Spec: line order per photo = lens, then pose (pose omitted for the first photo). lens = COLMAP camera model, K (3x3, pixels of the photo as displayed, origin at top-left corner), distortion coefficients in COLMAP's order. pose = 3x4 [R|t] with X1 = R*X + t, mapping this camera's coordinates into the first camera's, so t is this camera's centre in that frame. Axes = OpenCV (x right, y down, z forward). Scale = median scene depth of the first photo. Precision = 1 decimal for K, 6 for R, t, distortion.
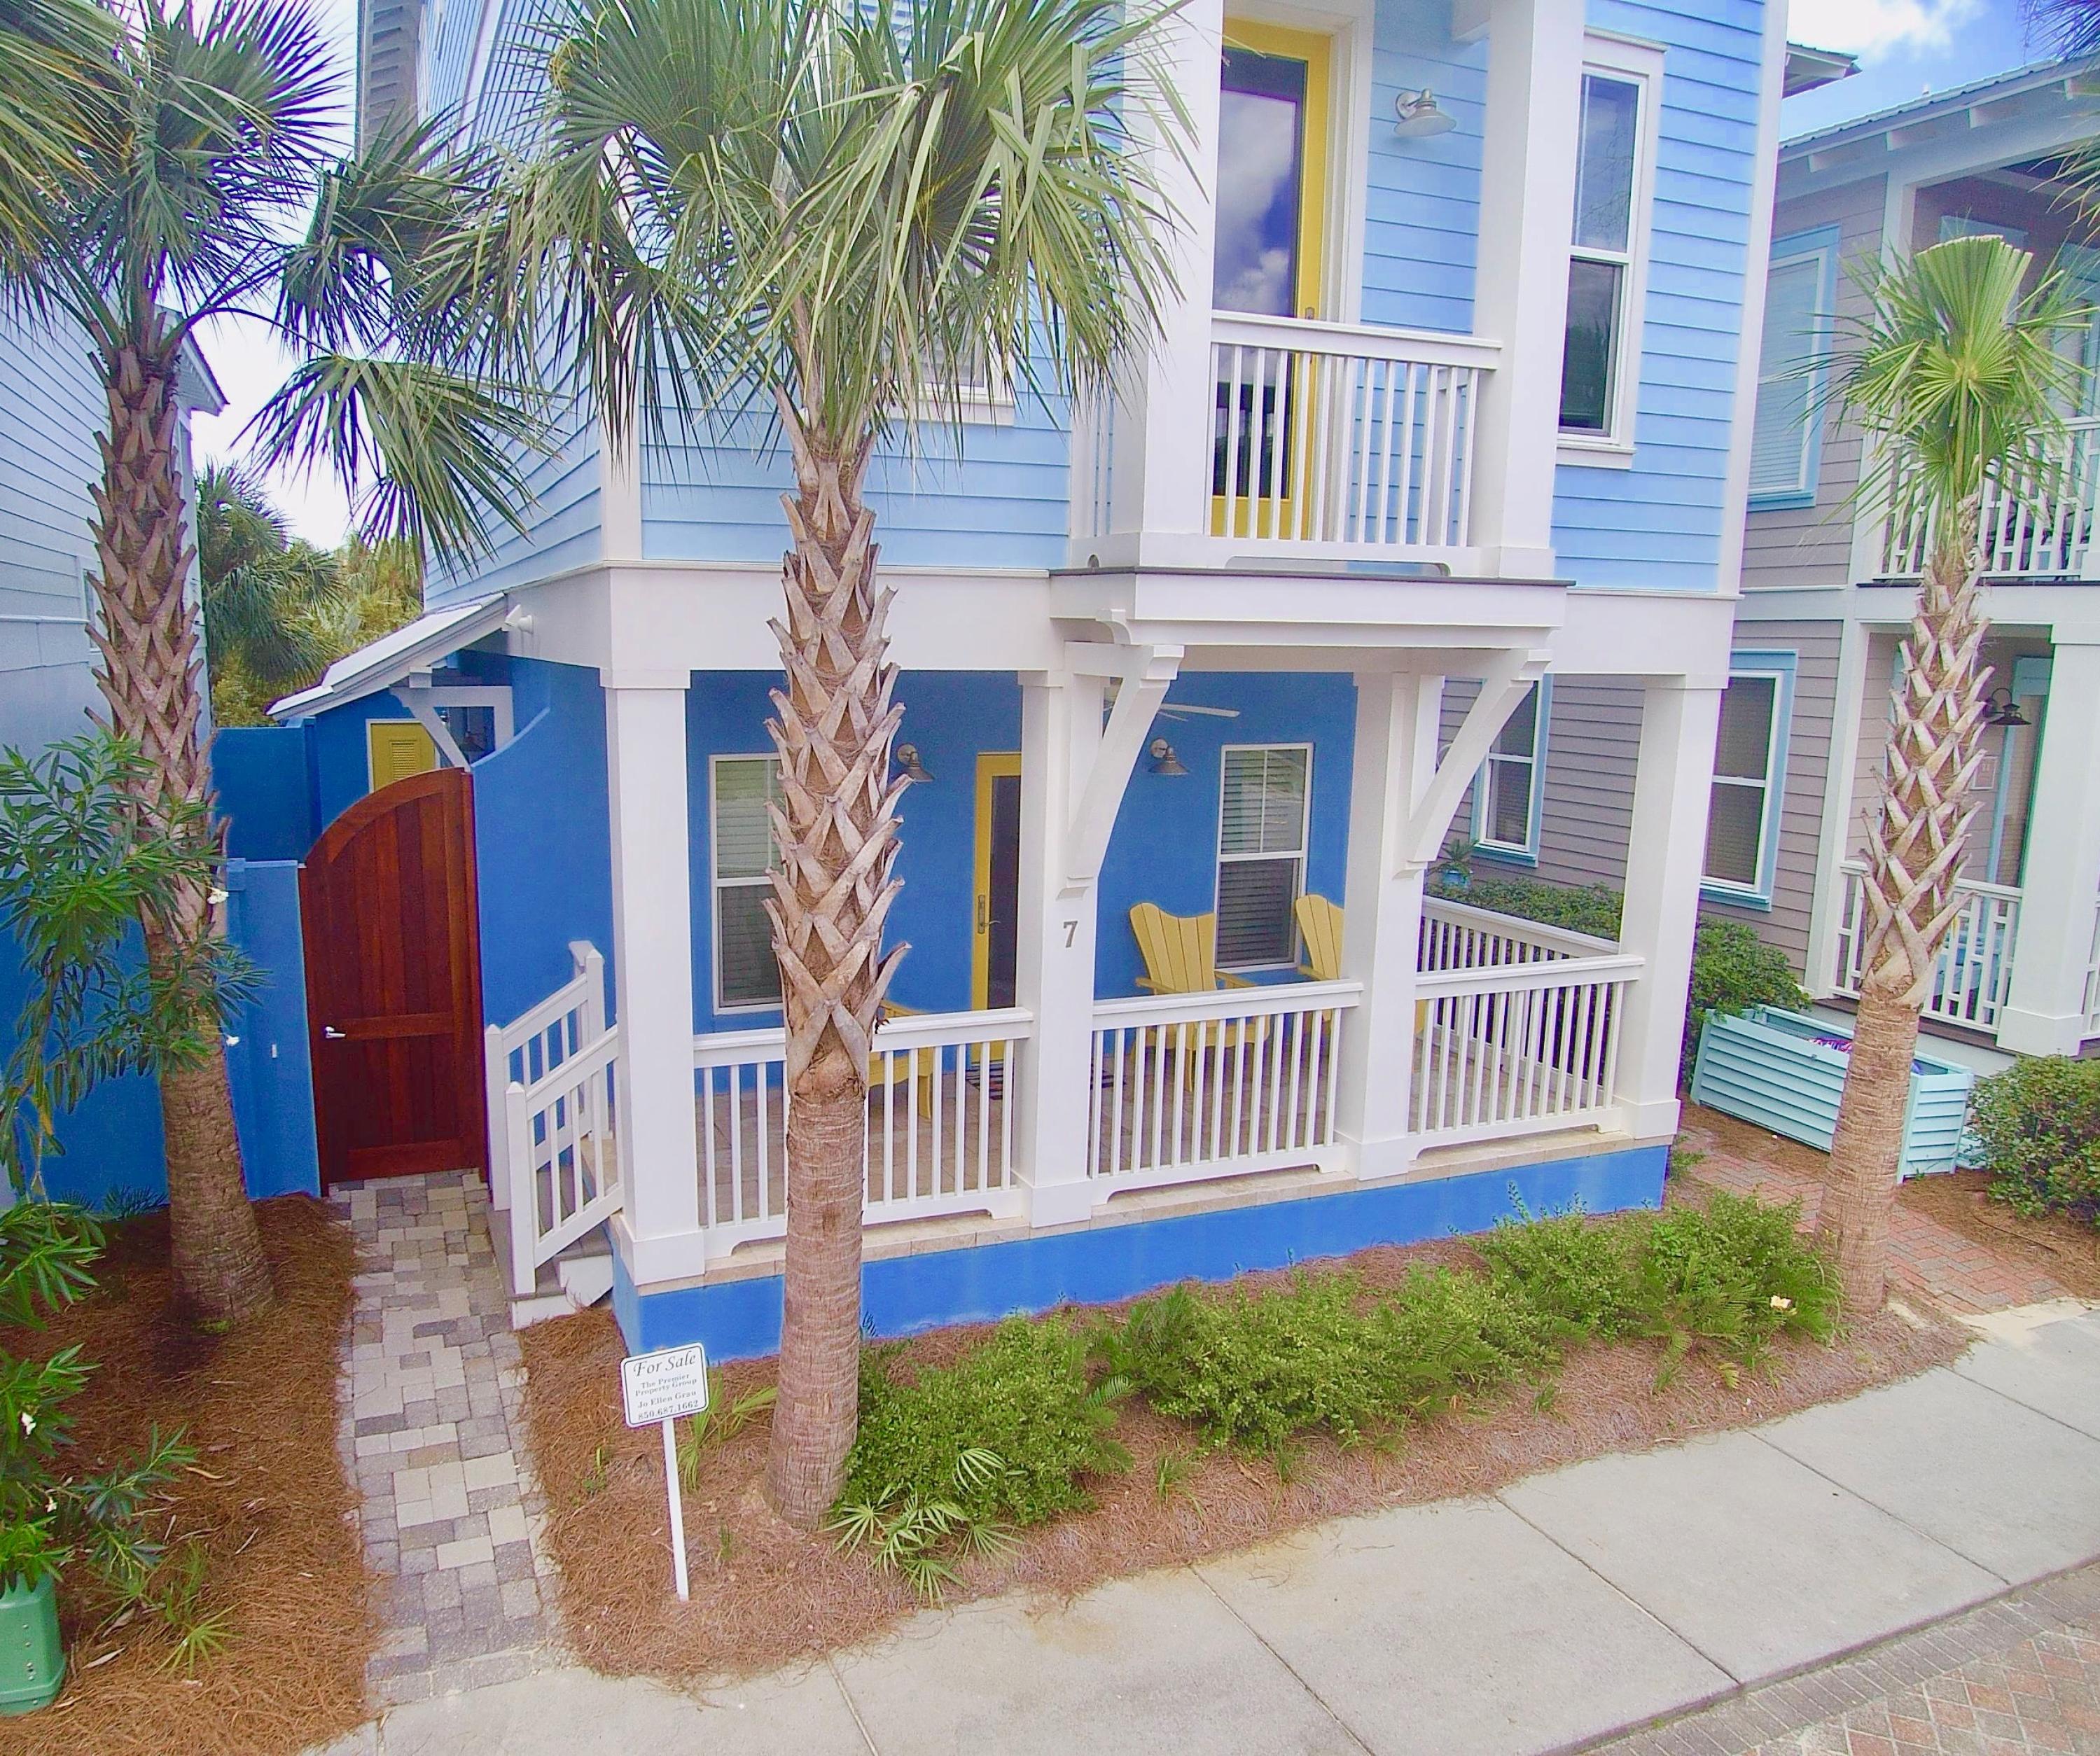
lens RADIAL K [[1489.8, 0, 908.3], [0, 1489.8, 907.1], [0, 0, 1]] dist [-0.027405, -0.015481]
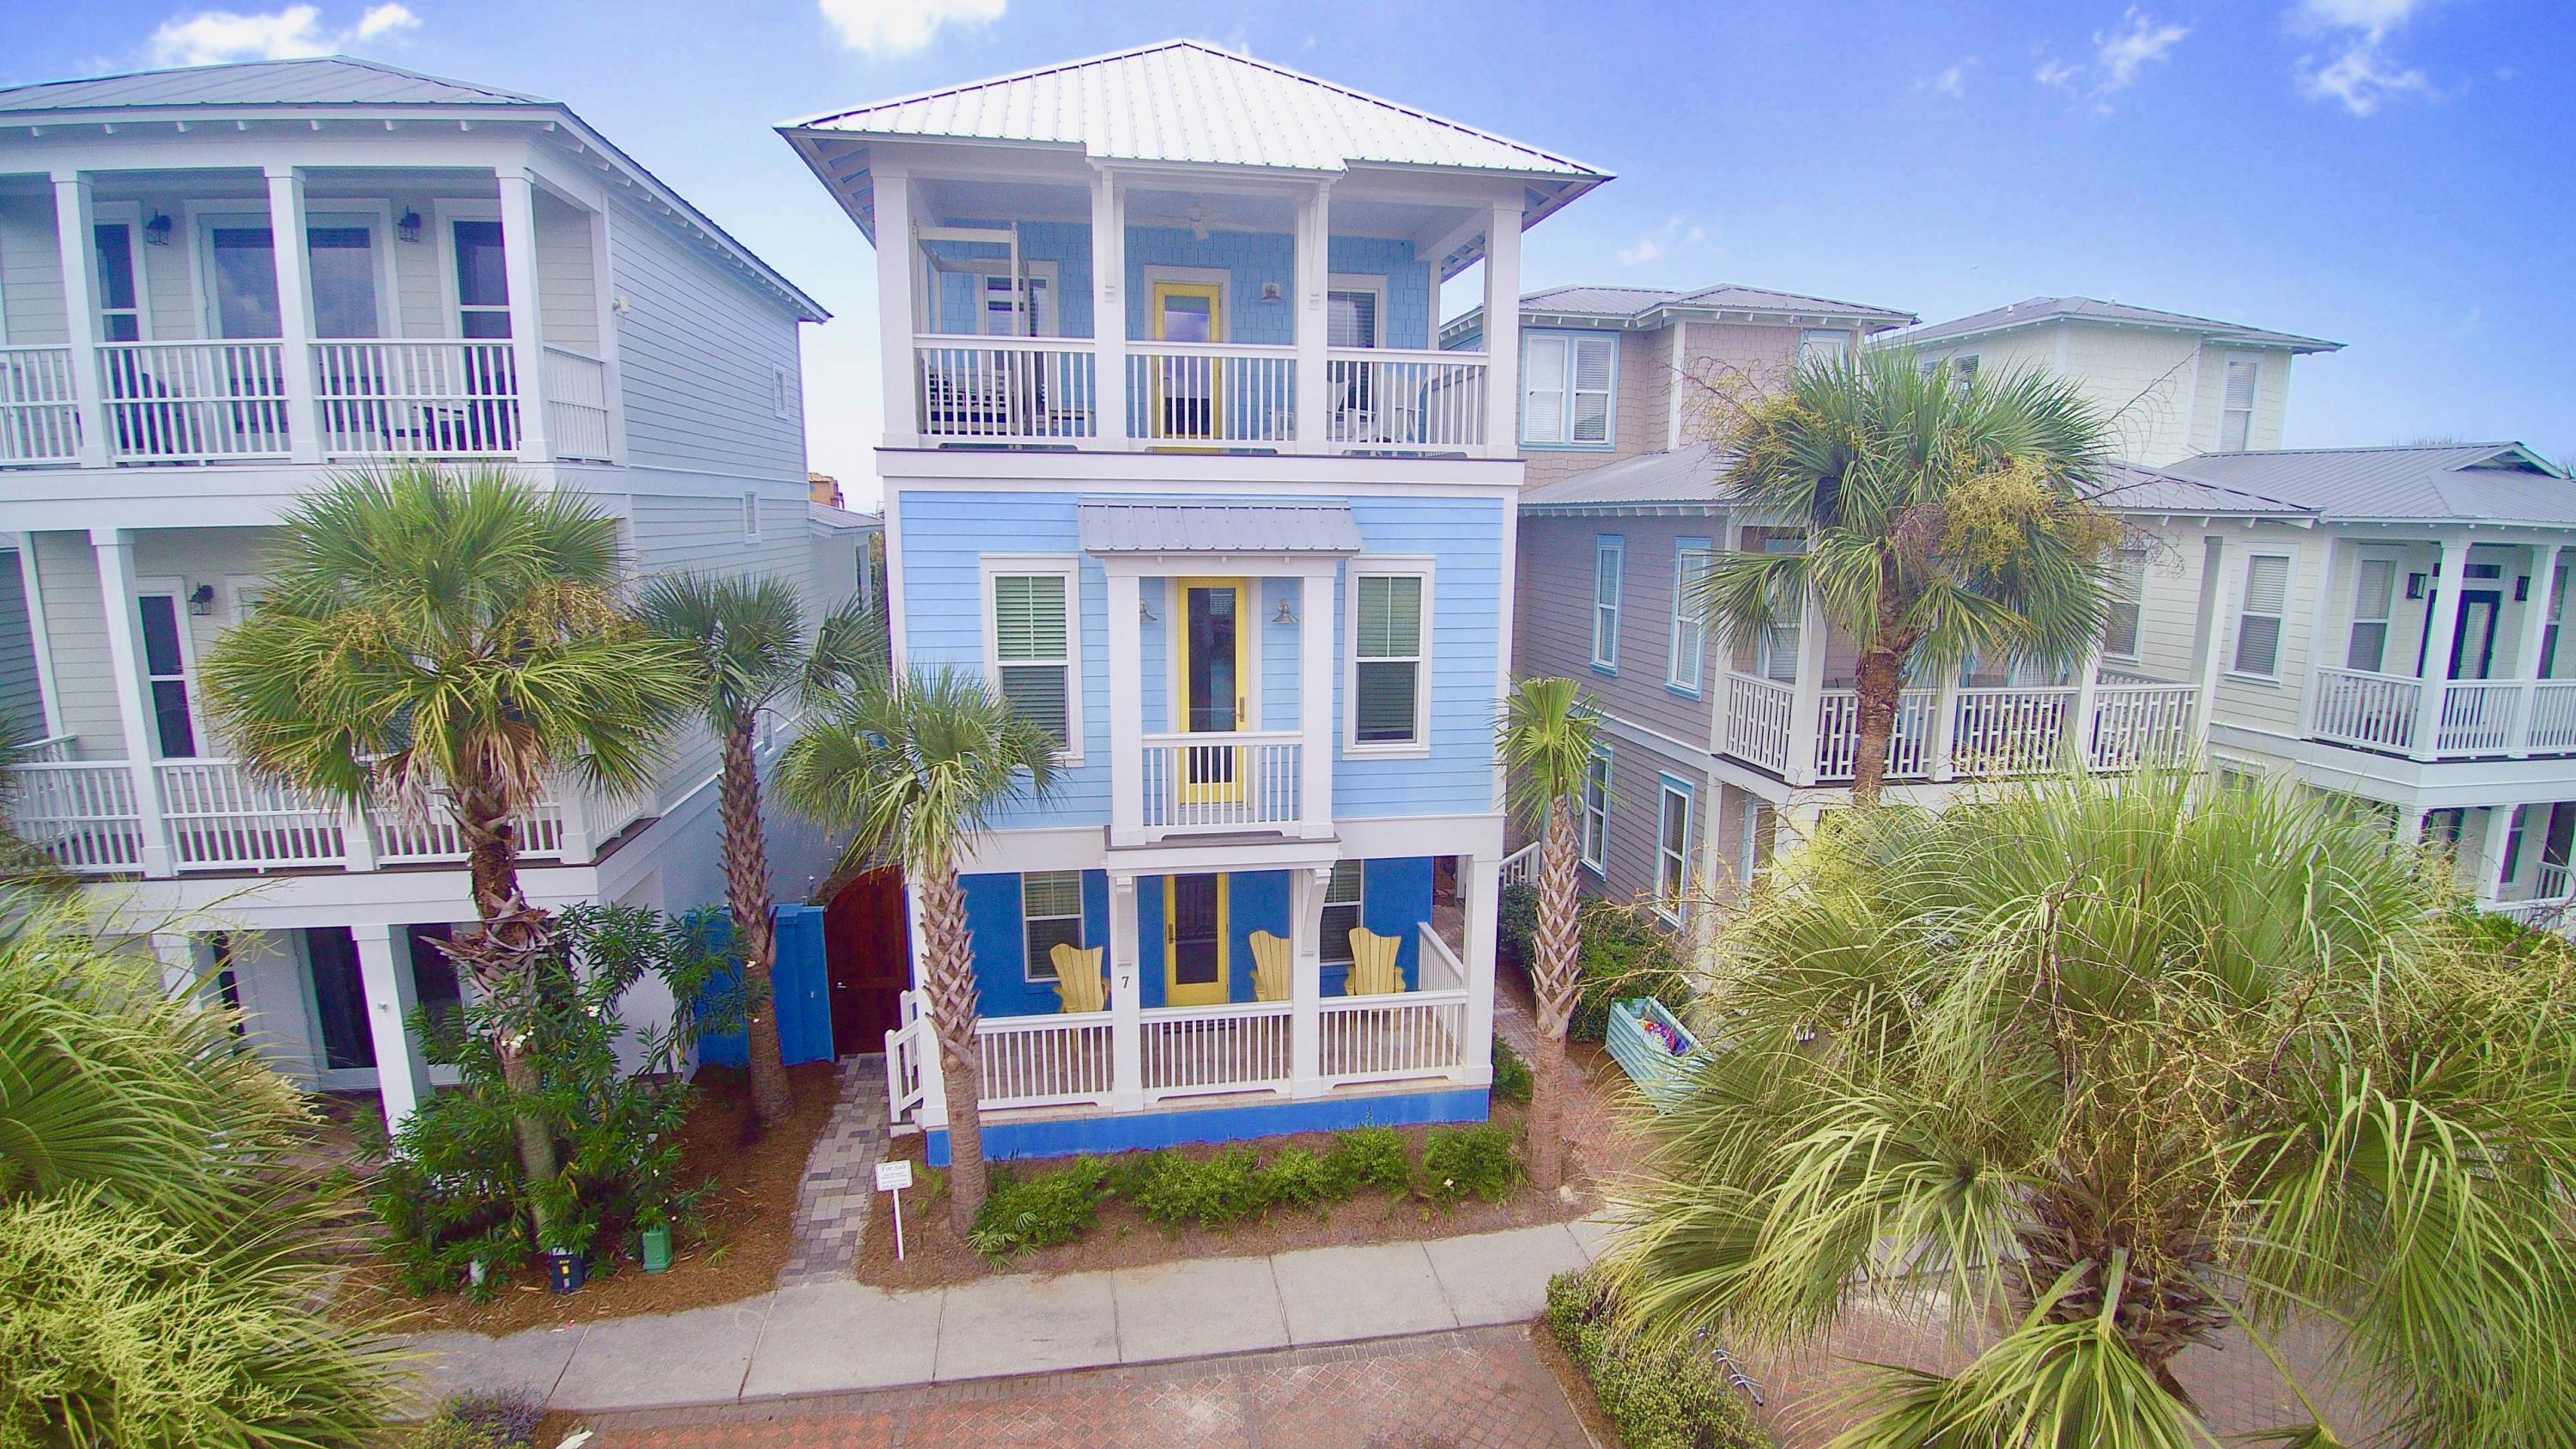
lens RADIAL K [[1230.1, 0, 1309.7], [0, 1230.1, 742.5], [0, 0, 1]] dist [-0.031364, -0.014008]
pose [[0.984641, 0.032155, -0.171603, 0.688811], [-0.031522, 0.999483, 0.006408, -0.361514], [0.171721, -0.000900, 0.985145, -0.745427]]
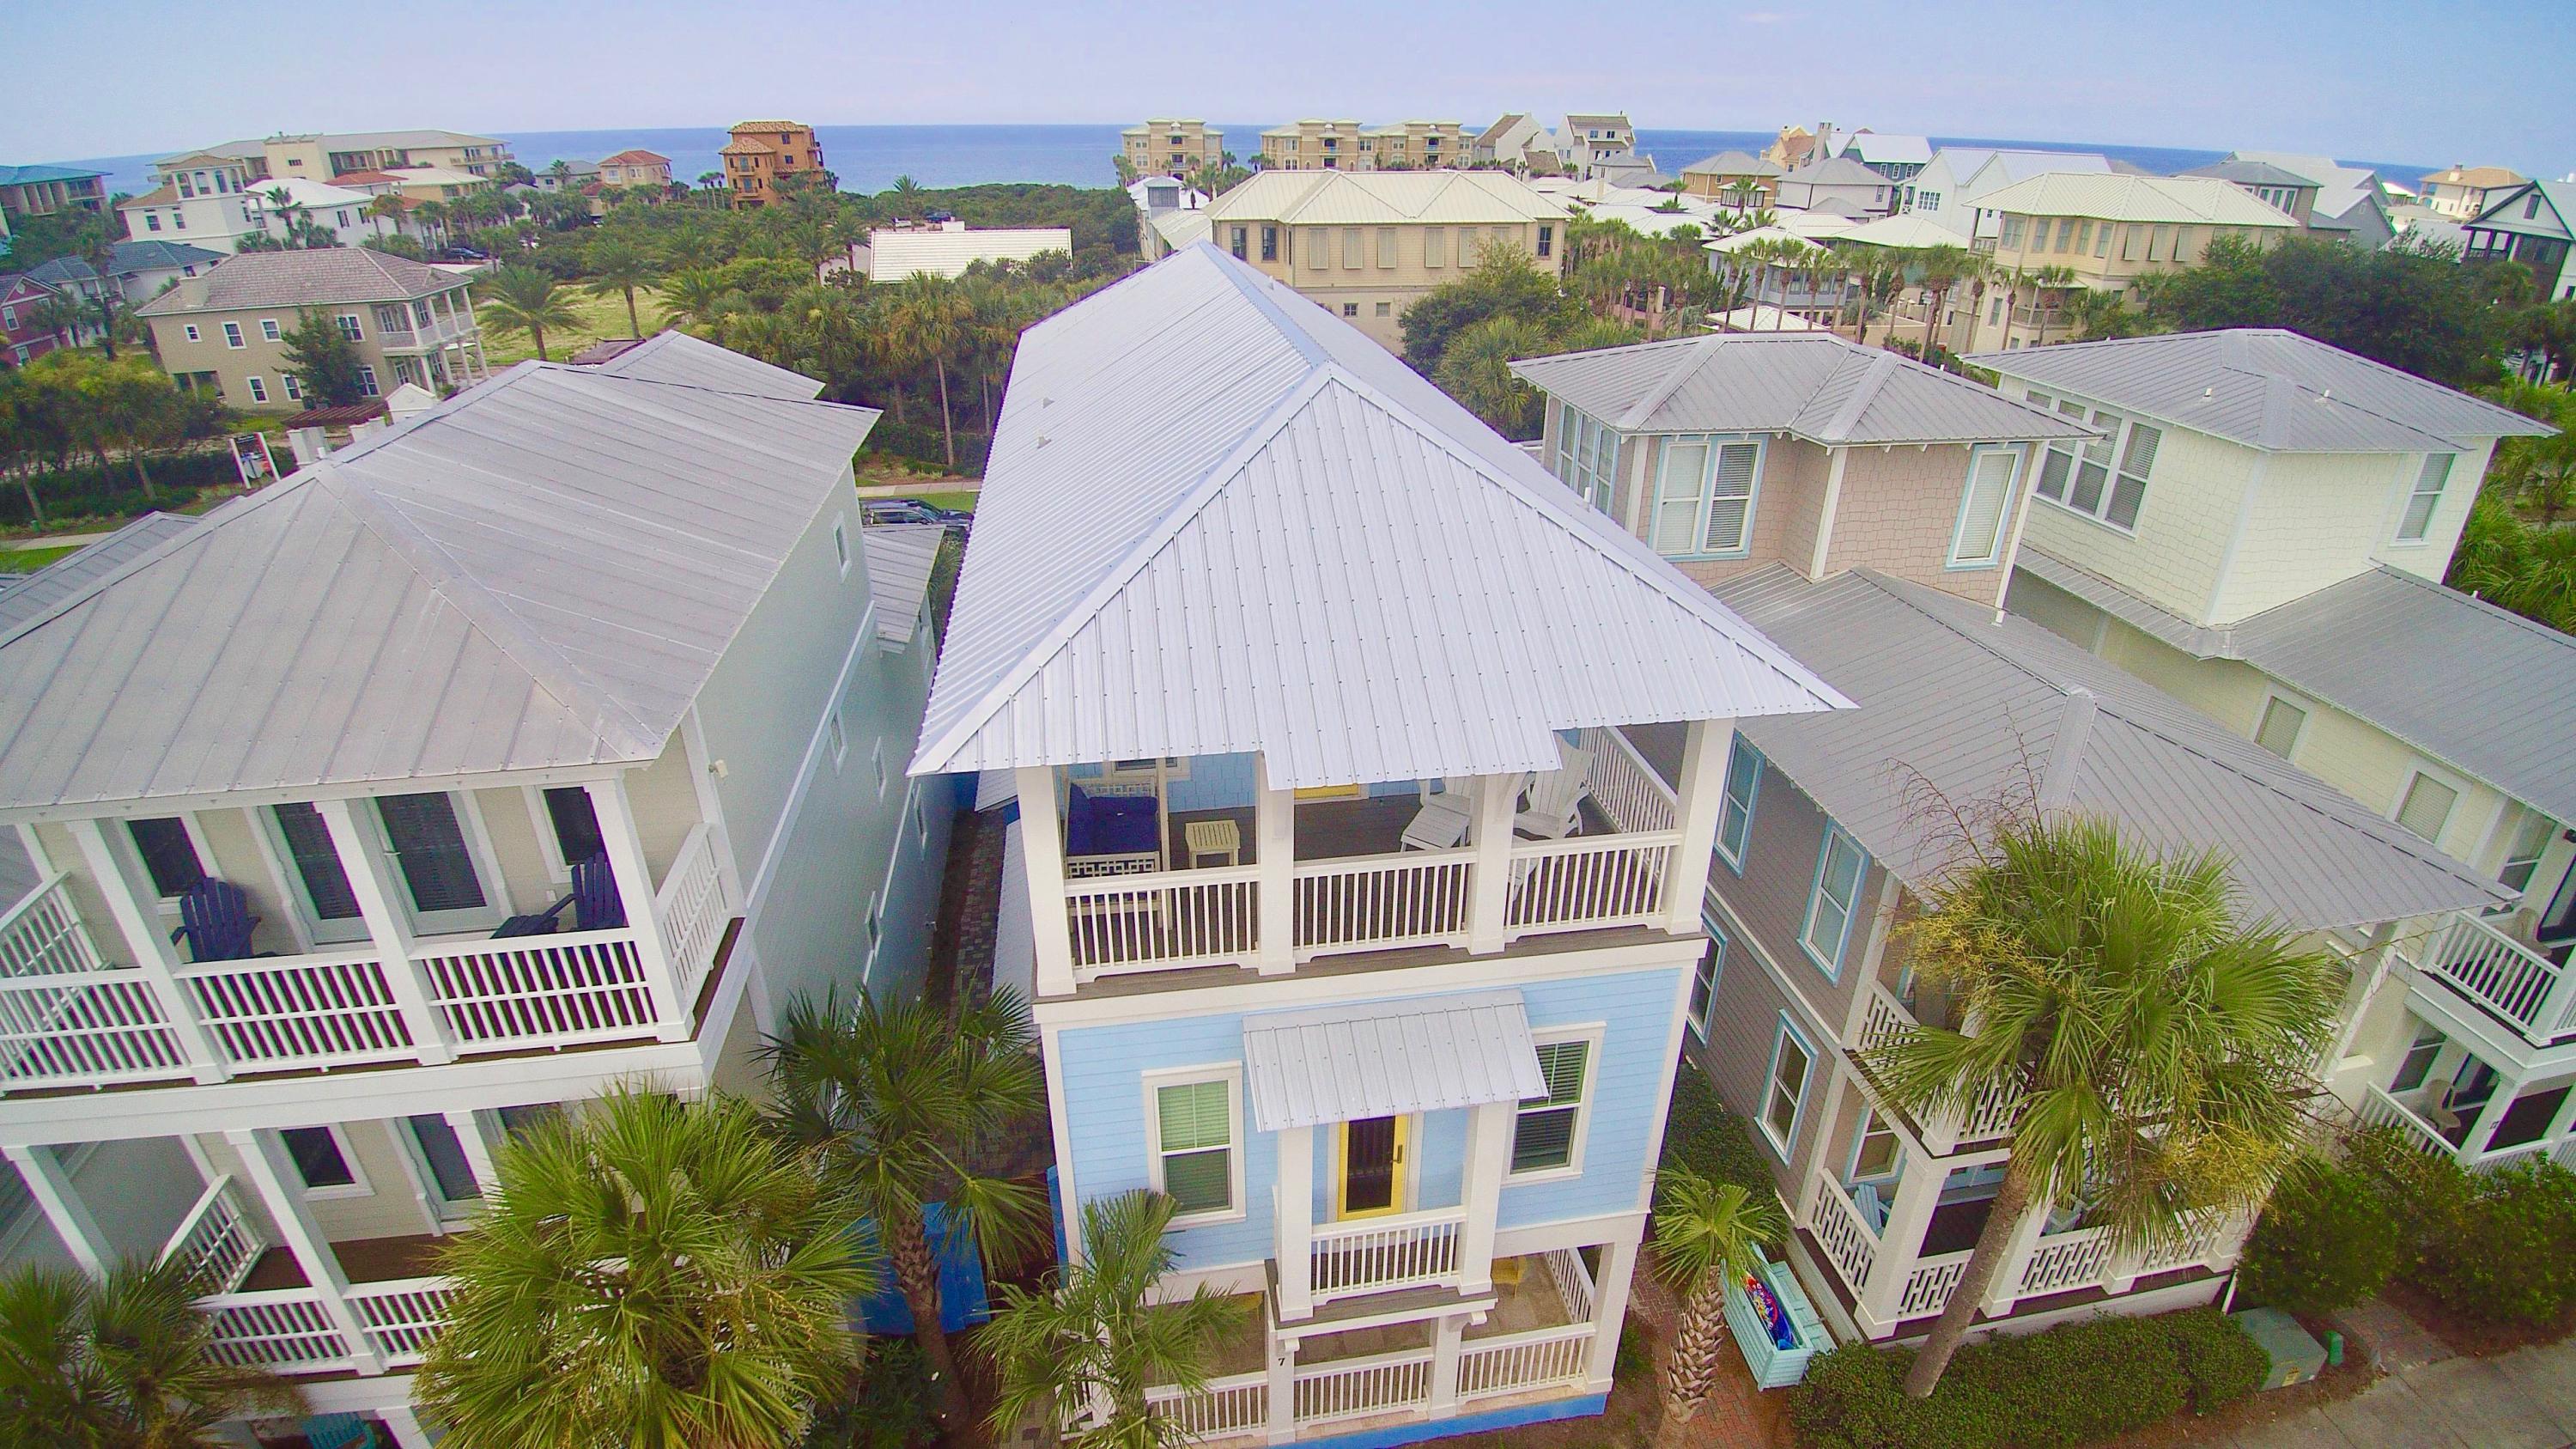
lens RADIAL K [[1230.1, 0, 1305.8], [0, 1230.1, 745.6], [0, 0, 1]] dist [-0.031364, -0.014008]
pose [[0.982315, 0.082935, -0.167866, 0.394494], [-0.031913, 0.957591, 0.286359, -1.482564], [0.184496, -0.275938, 0.943302, -0.534113]]
